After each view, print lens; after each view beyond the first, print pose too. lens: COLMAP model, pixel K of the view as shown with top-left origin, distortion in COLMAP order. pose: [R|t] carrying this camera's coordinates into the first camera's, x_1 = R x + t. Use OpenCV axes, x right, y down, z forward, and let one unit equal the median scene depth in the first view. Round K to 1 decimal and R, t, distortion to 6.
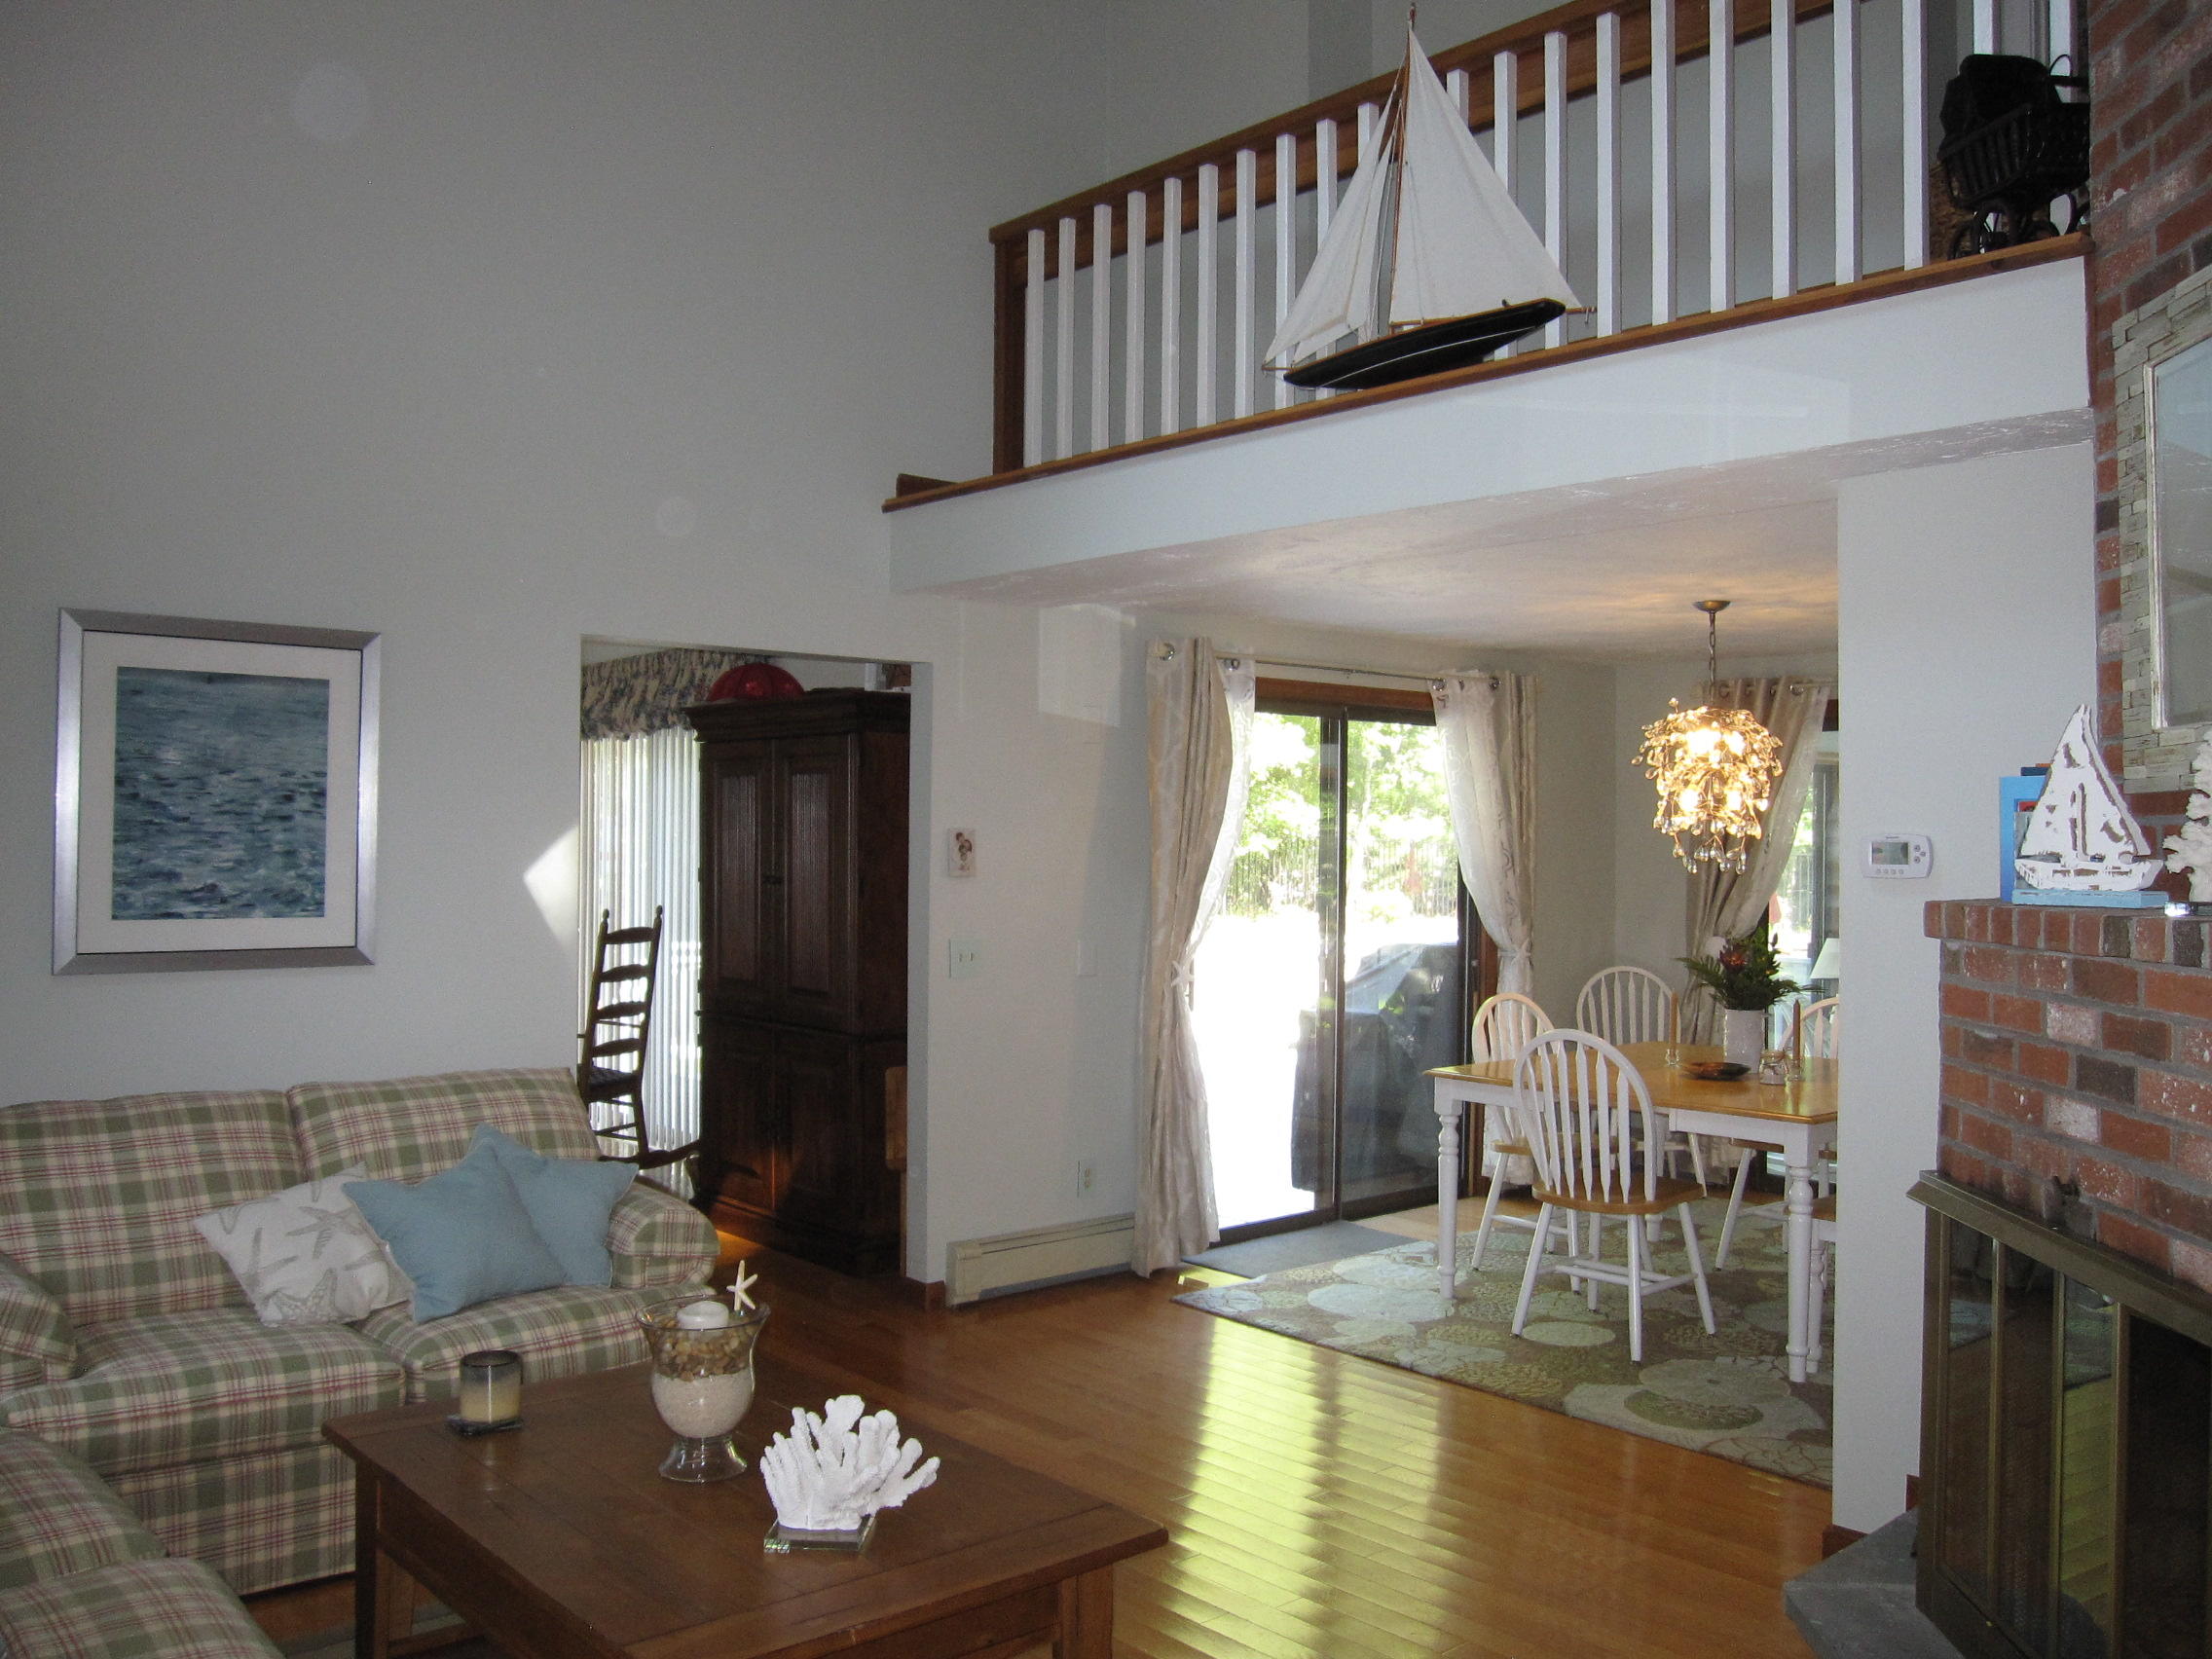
lens RADIAL K [[1847.9, 0, 1105.5], [0, 1847.9, 827.8], [0, 0, 1]] dist [-0.058035, 0.004473]
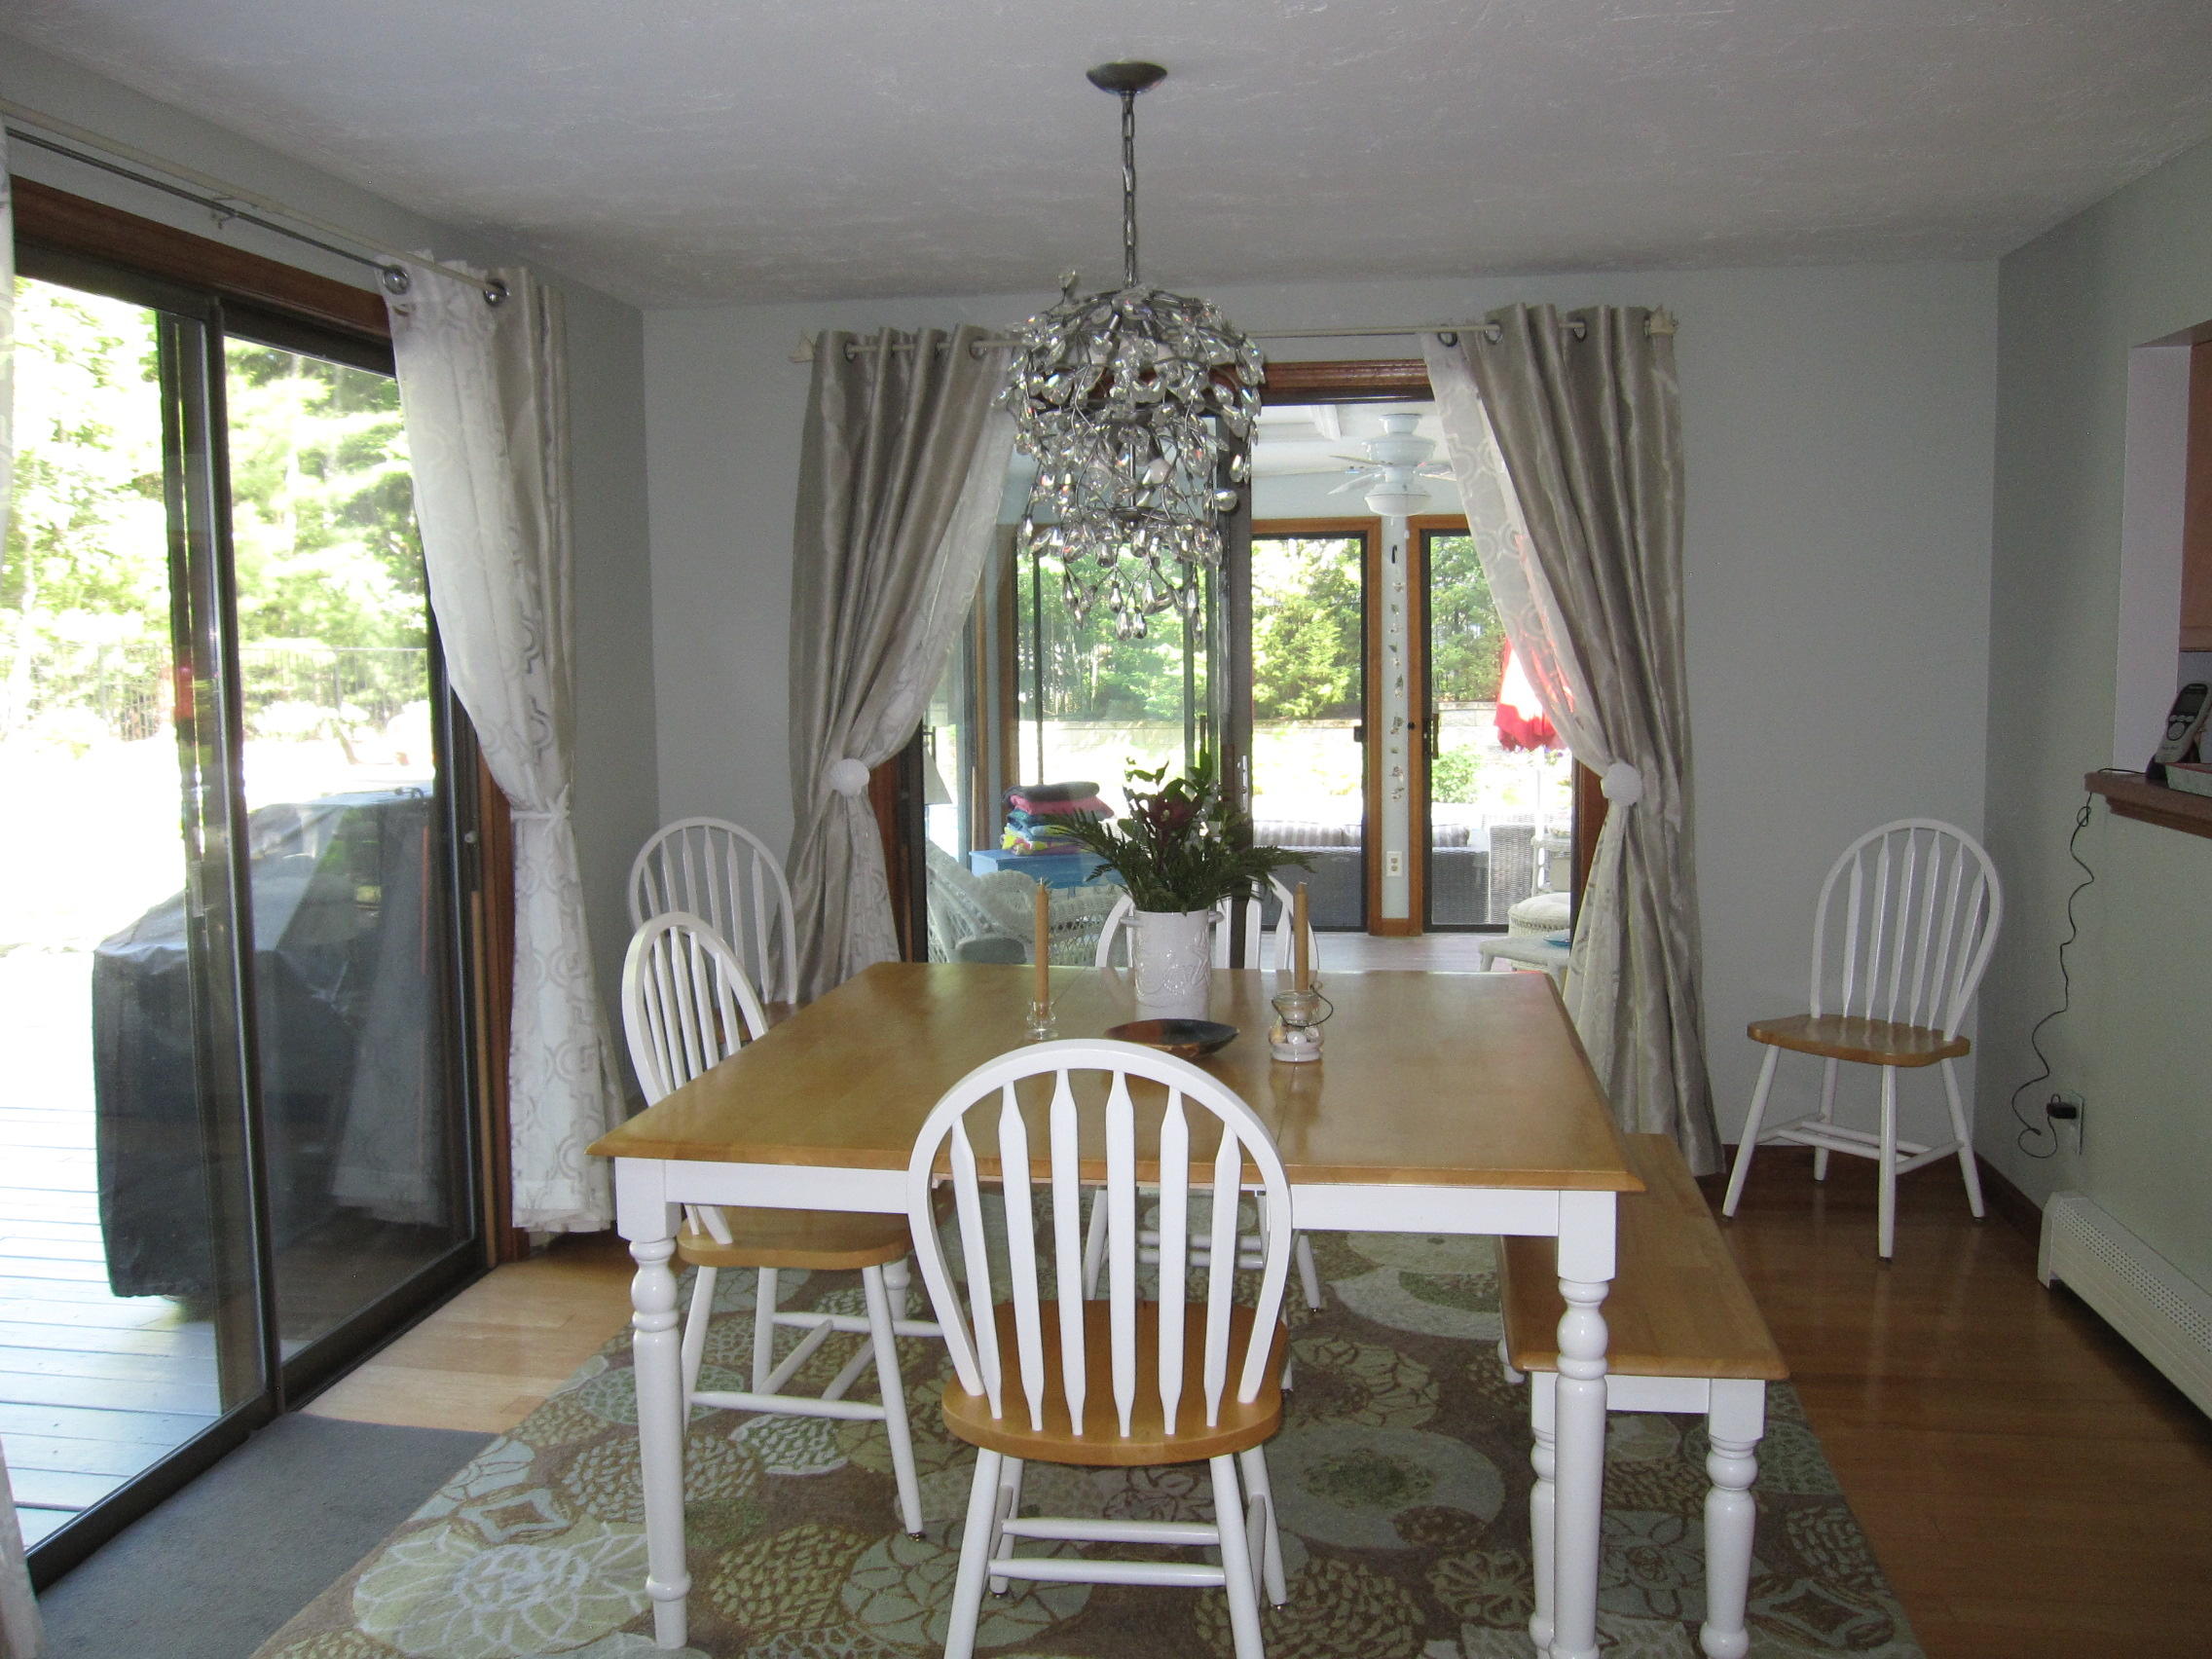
lens RADIAL K [[1847.9, 0, 1104.8], [0, 1847.9, 826.5], [0, 0, 1]] dist [-0.058035, 0.004473]
pose [[0.769993, -0.082719, 0.632667, 0.007696], [0.014409, 0.993562, 0.112369, 0.014111], [-0.637889, -0.077407, 0.766228, 0.487613]]
